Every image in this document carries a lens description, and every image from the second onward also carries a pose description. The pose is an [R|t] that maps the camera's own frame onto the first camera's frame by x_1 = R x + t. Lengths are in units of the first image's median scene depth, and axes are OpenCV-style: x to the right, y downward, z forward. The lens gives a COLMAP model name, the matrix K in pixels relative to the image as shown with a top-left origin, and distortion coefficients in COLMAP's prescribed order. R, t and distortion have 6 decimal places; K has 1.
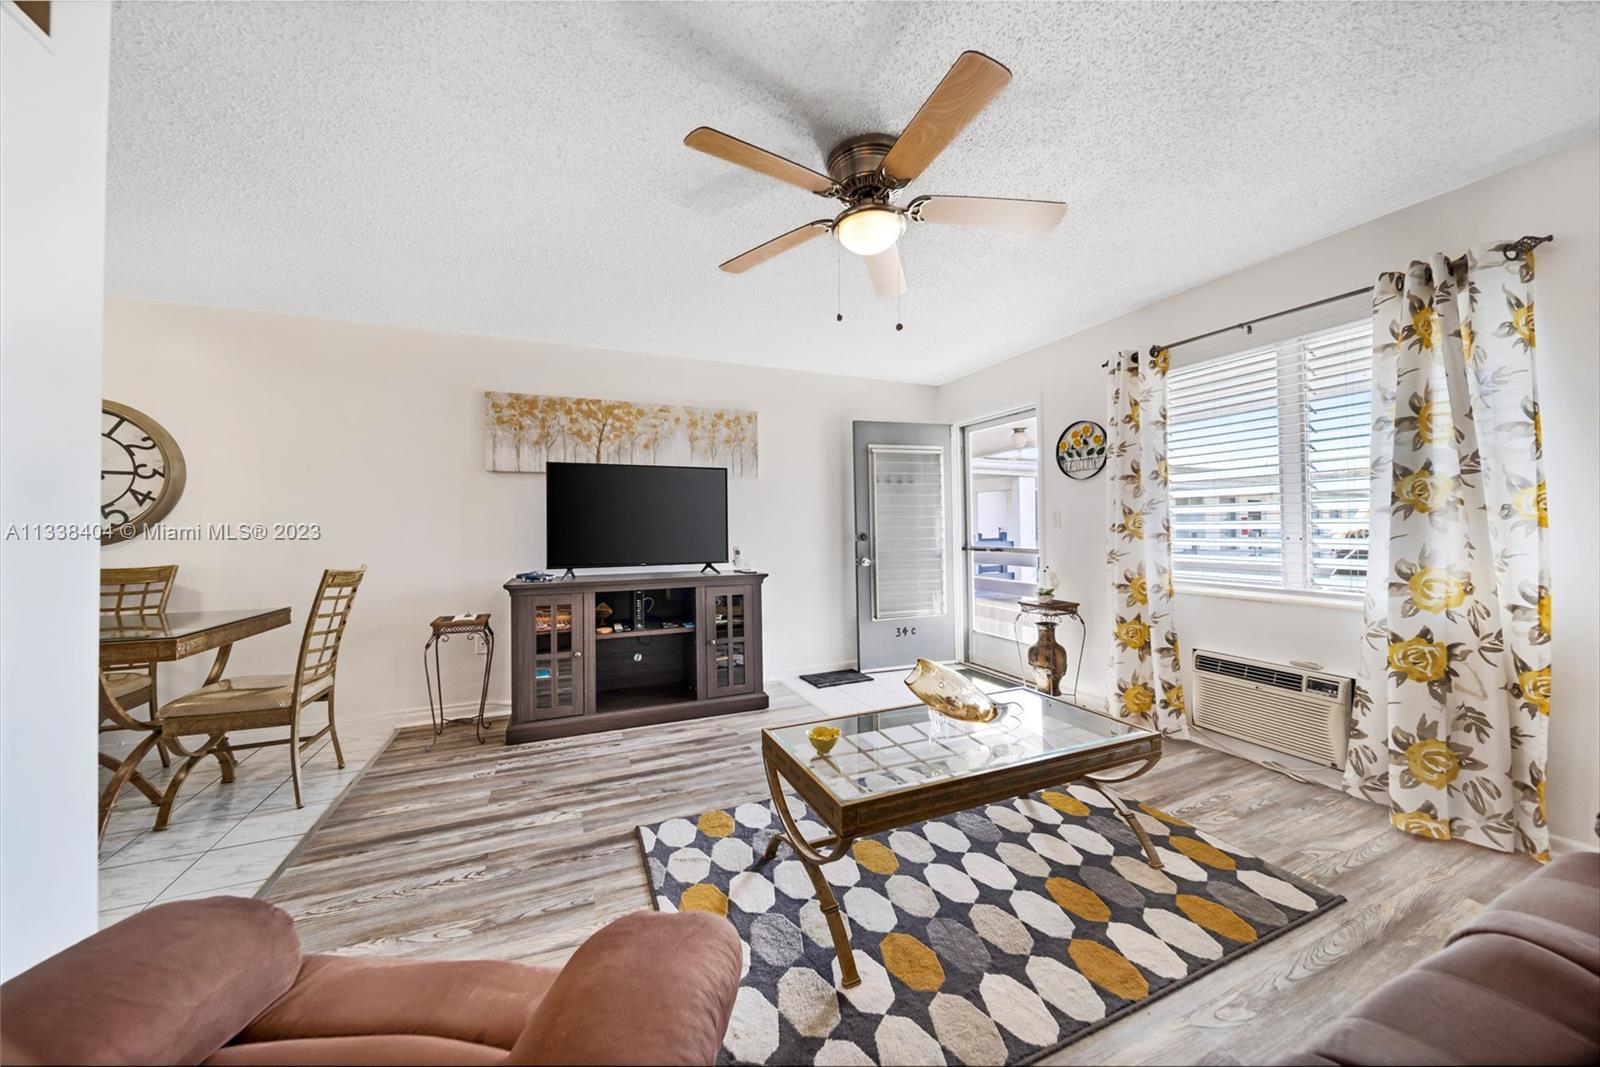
lens RADIAL K [[556.5, 0, 791.7], [0, 556.5, 524.0], [0, 0, 1]] dist [0.007661, -0.003369]
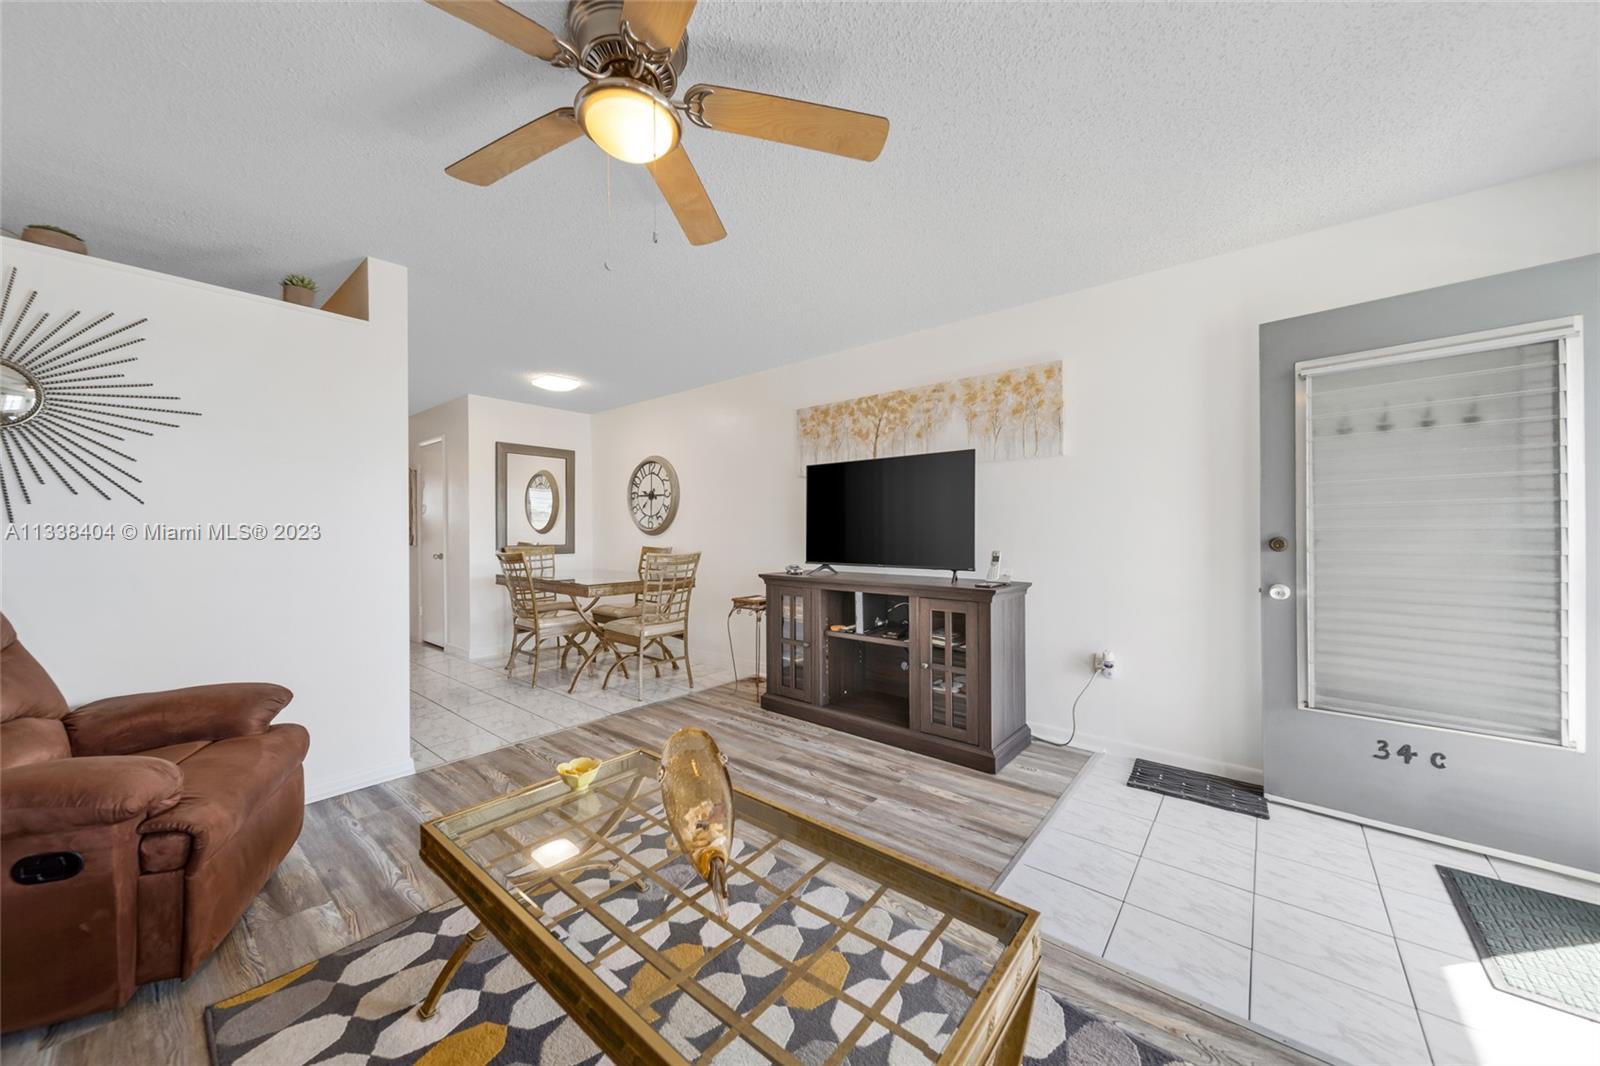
lens RADIAL K [[556.5, 0, 799.9], [0, 556.5, 528.5], [0, 0, 1]] dist [0.007661, -0.003369]
pose [[0.463793, 0.006426, -0.885920, 0.492412], [0.007811, 0.999905, 0.011343, -0.000282], [0.885909, -0.012181, 0.463699, 0.454303]]
